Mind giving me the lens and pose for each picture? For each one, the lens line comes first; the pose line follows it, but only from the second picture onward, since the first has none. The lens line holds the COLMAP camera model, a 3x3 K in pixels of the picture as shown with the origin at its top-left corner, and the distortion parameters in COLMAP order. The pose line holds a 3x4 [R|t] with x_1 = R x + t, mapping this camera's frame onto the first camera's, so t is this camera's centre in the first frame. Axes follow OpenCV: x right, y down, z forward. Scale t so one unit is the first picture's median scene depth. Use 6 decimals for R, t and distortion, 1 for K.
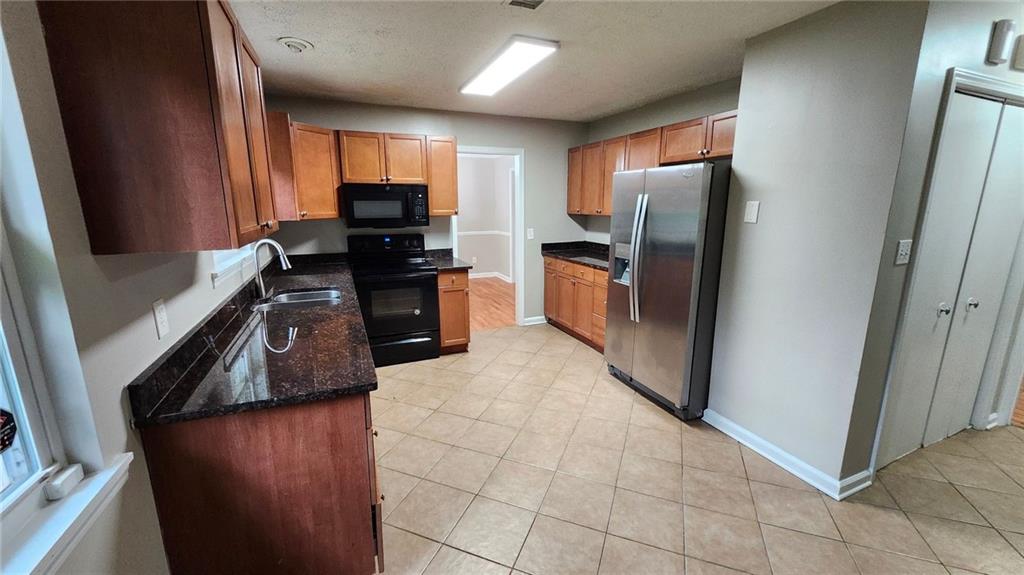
lens RADIAL K [[406.8, 0, 512.0], [0, 406.8, 287.5], [0, 0, 1]] dist [-0.000395, -0.000218]
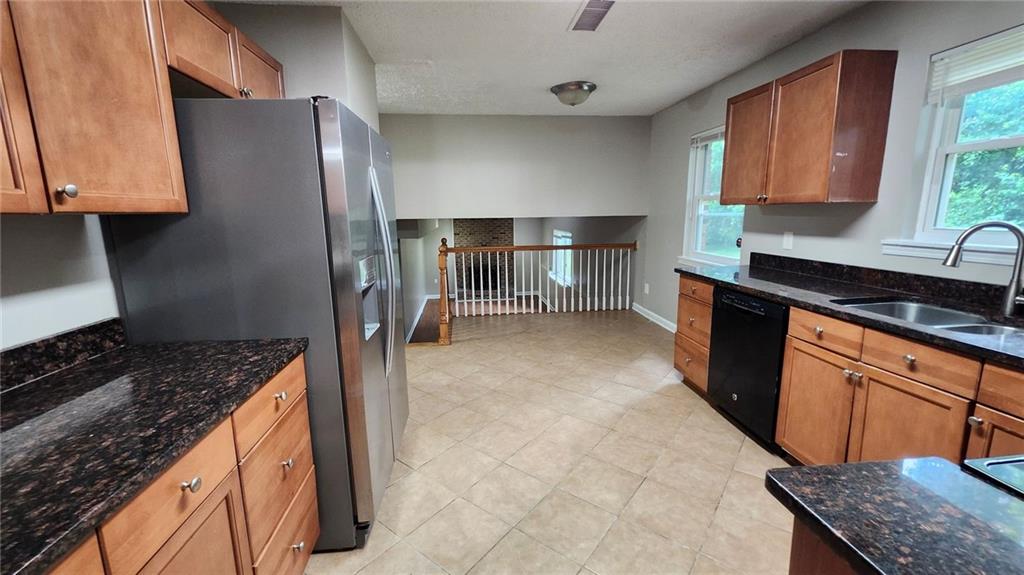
lens RADIAL K [[406.8, 0, 512.0], [0, 406.8, 287.5], [0, 0, 1]] dist [-0.000395, -0.000218]
pose [[-0.959191, -0.037020, 0.280324, -0.037261], [0.073638, 0.924478, 0.374056, -0.209240], [-0.273001, 0.379434, -0.884025, 1.191434]]
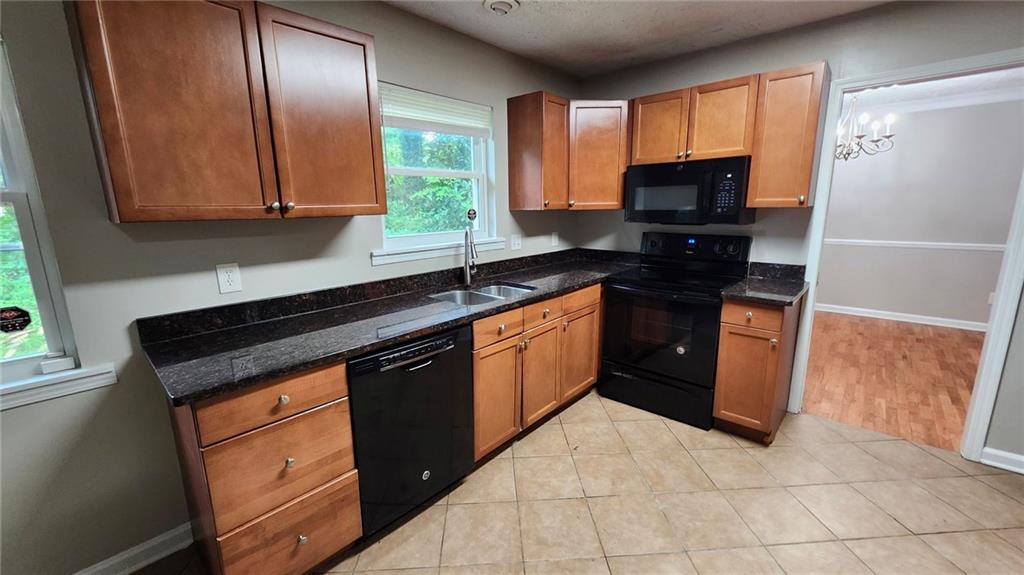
lens RADIAL K [[406.8, 0, 512.0], [0, 406.8, 287.5], [0, 0, 1]] dist [-0.000395, -0.000218]
pose [[0.418782, 0.176078, -0.890852, 0.229681], [-0.172992, 0.978525, 0.112085, -0.067992], [0.891457, 0.107171, 0.440249, 0.442796]]
